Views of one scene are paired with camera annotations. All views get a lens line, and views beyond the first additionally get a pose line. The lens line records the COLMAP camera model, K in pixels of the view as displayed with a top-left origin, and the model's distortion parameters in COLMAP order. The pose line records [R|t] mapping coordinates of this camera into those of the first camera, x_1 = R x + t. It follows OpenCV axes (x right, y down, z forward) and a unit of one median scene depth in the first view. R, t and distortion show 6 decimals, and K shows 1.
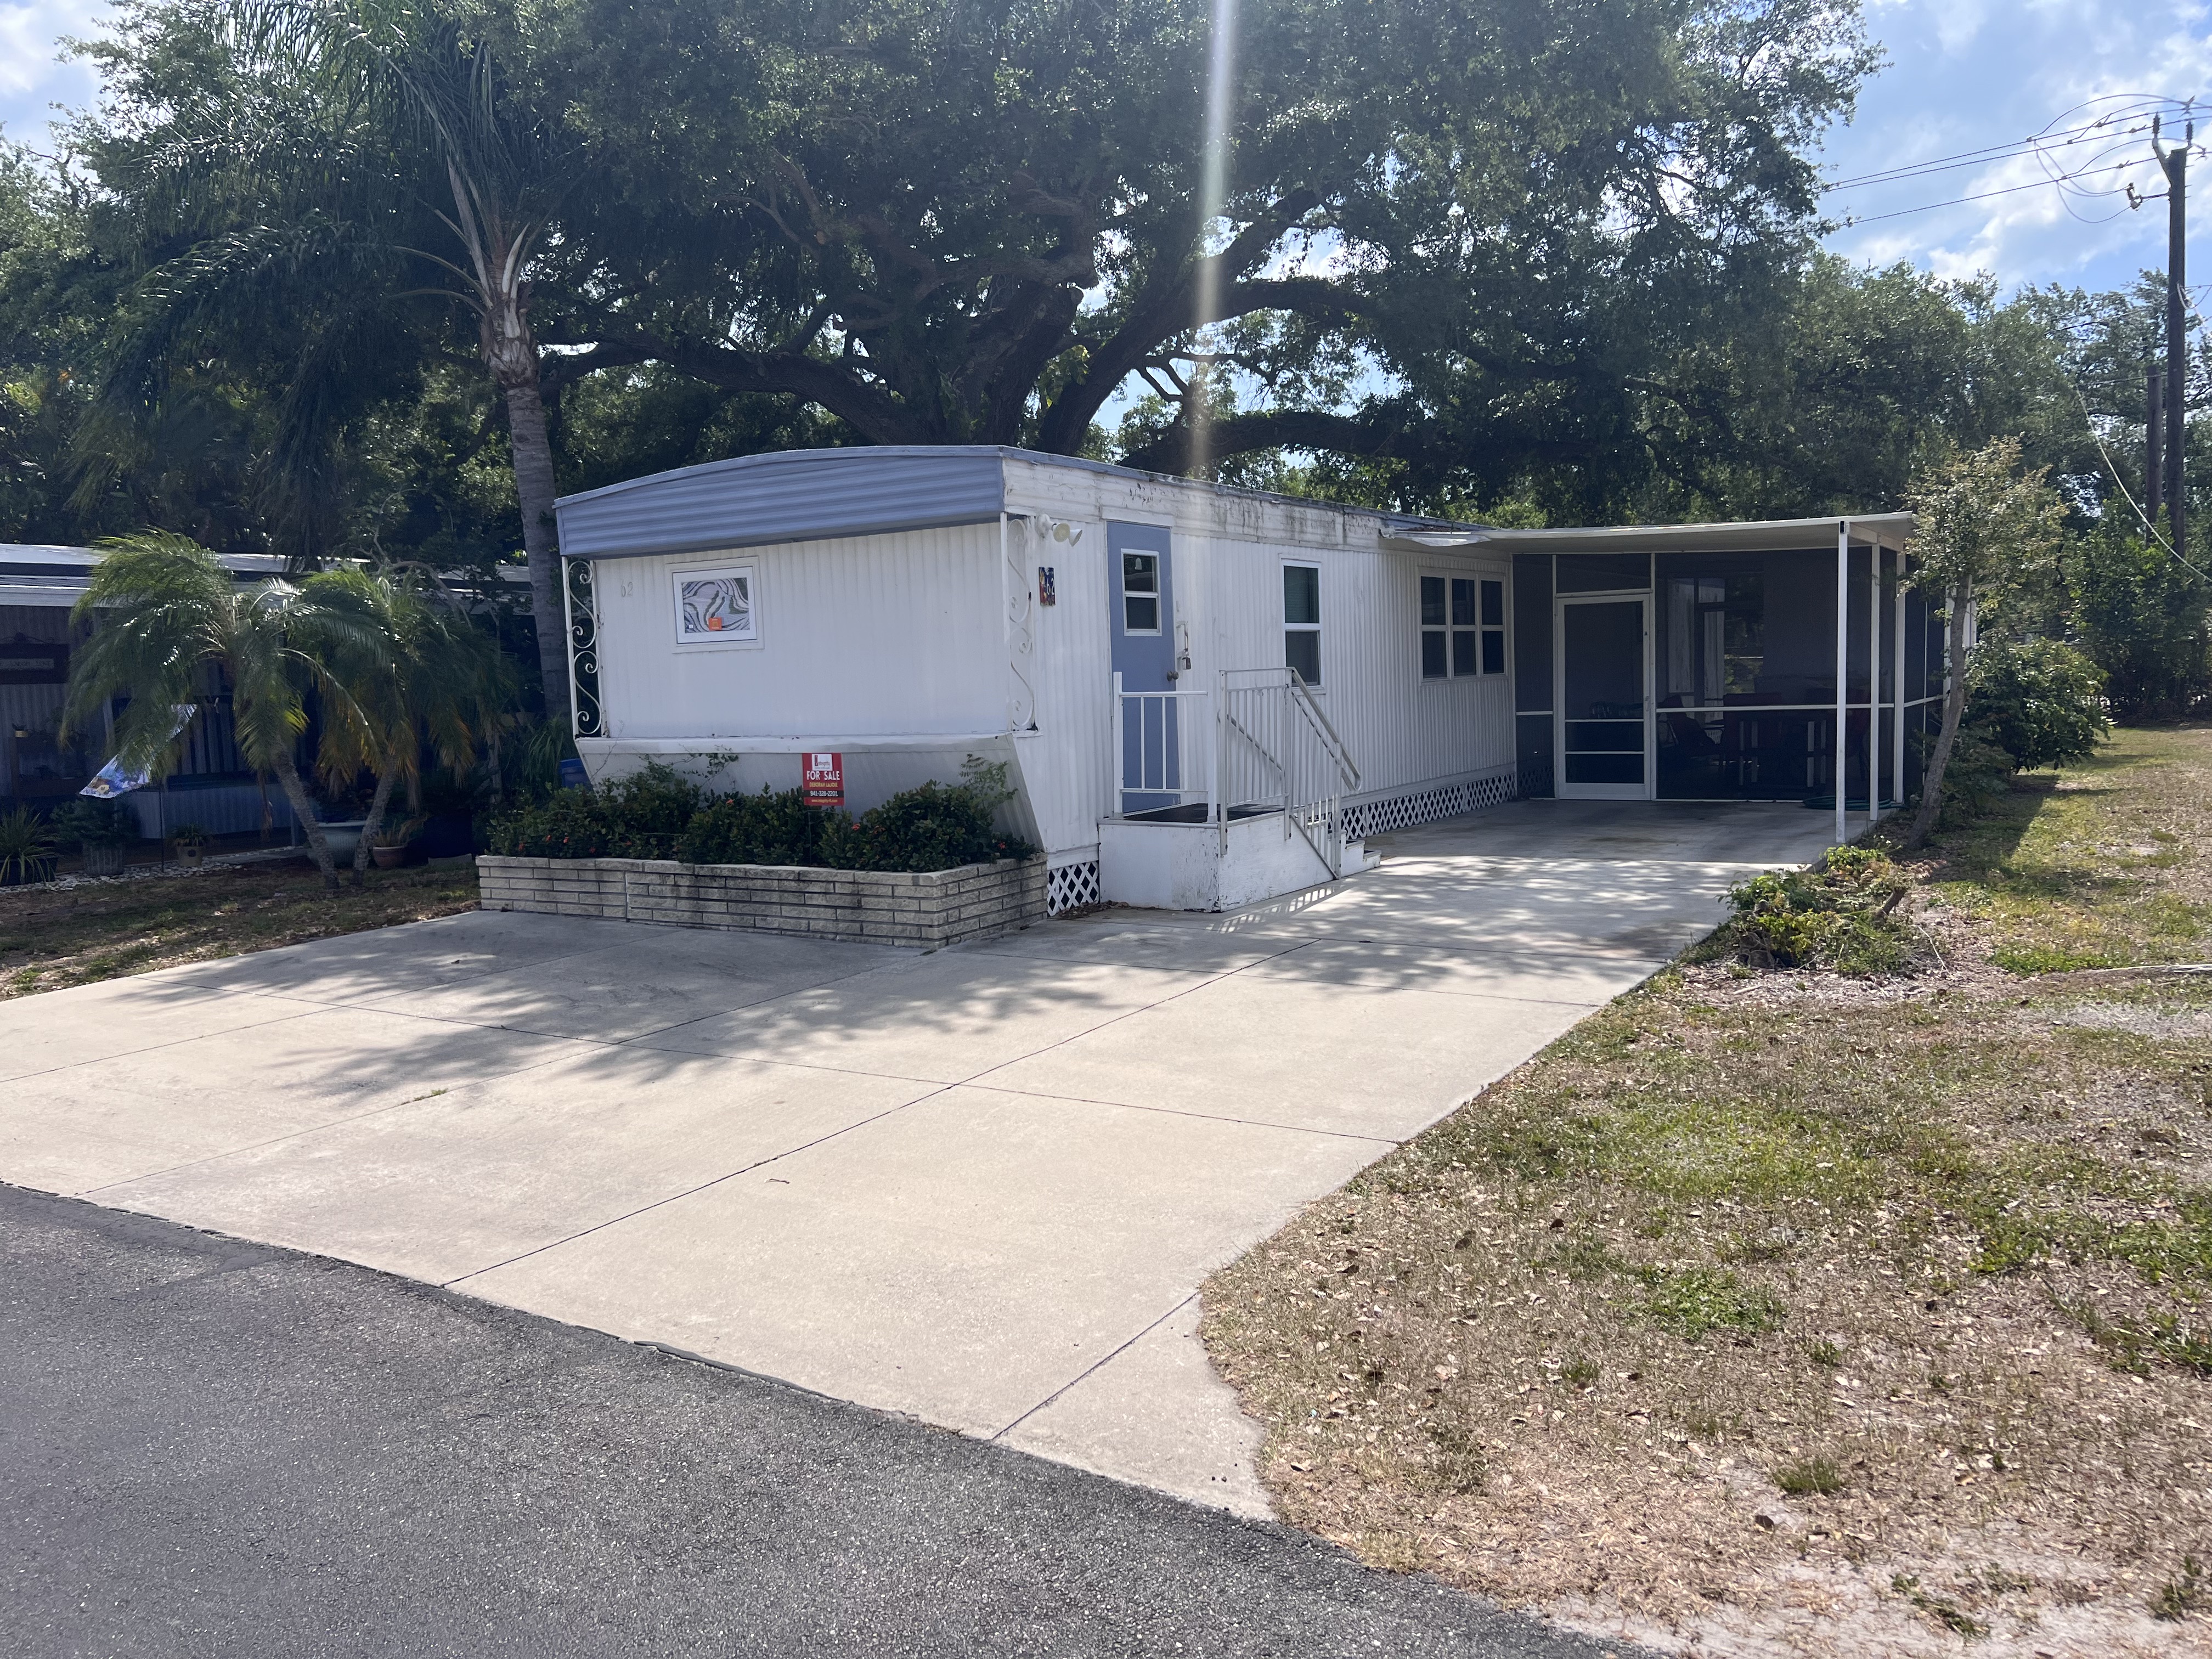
lens RADIAL K [[1675.2, 0, 1097.2], [0, 1675.2, 837.0], [0, 0, 1]] dist [0.062154, -0.075235]
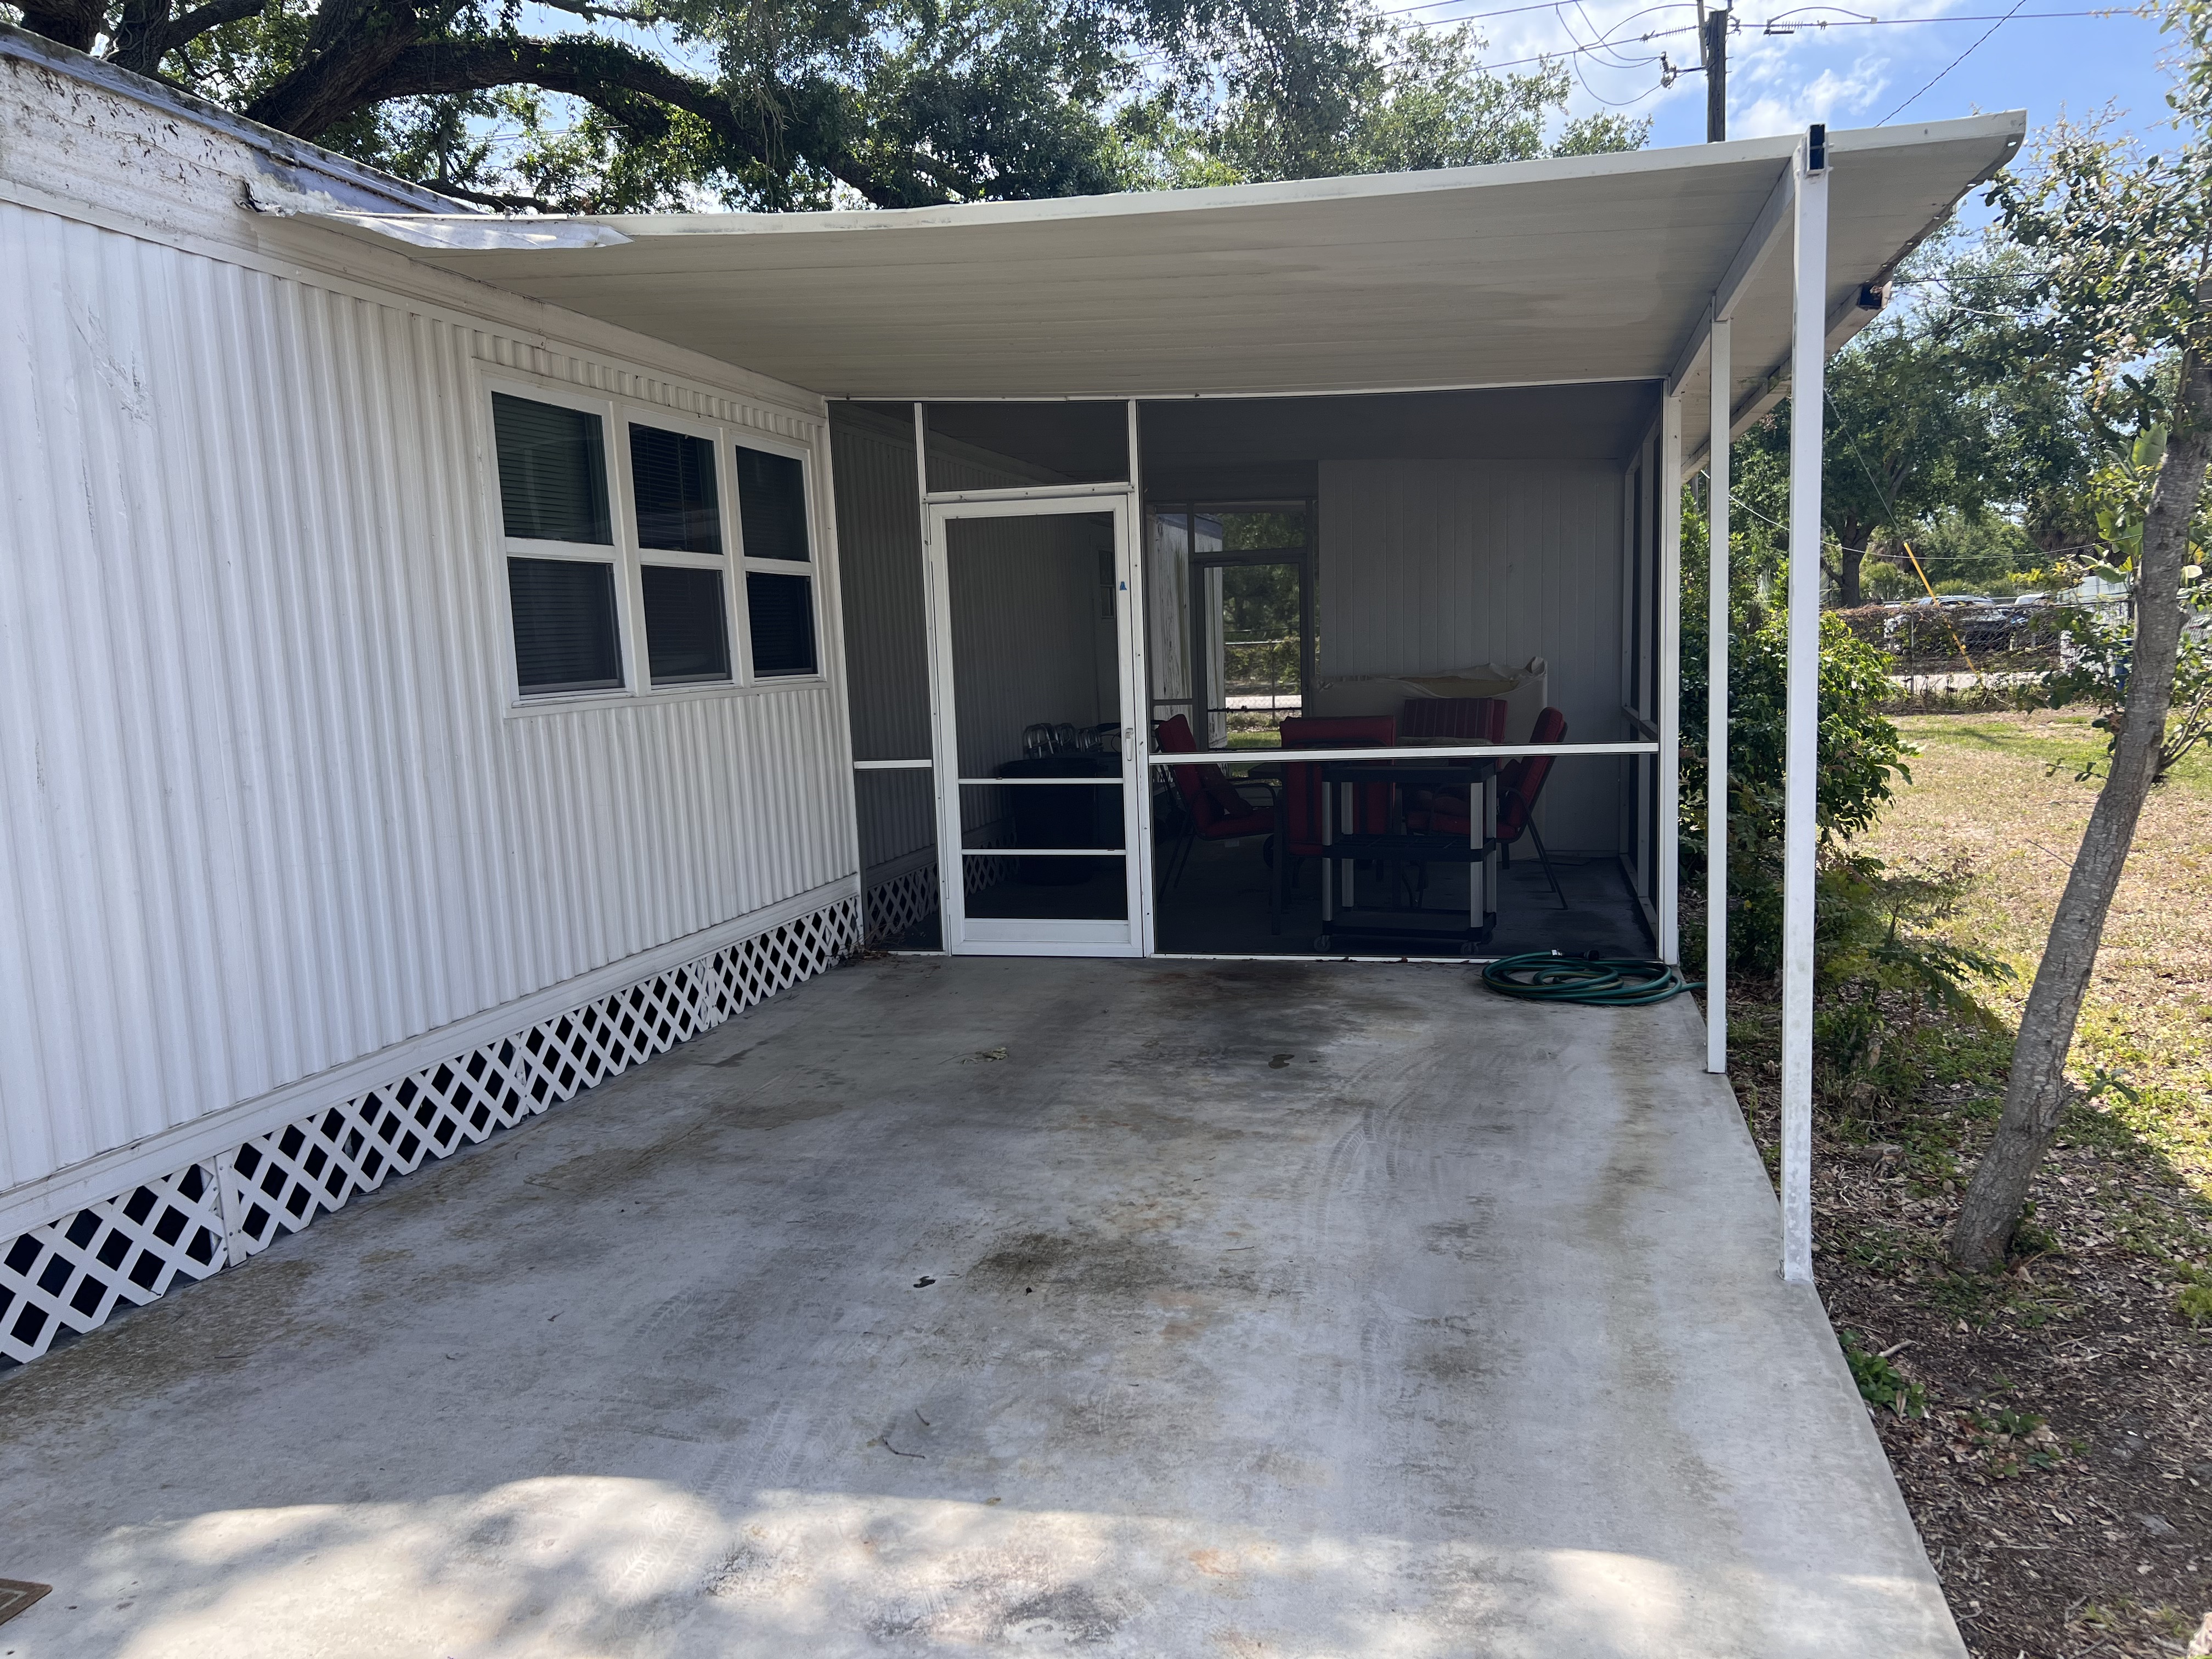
lens RADIAL K [[1675.2, 0, 1093.8], [0, 1675.2, 893.2], [0, 0, 1]] dist [0.062154, -0.075235]
pose [[0.954583, -0.044079, 0.294666, 0.294925], [0.031871, 0.998428, 0.046106, -0.096404], [-0.296235, -0.034620, 0.954487, 0.922839]]
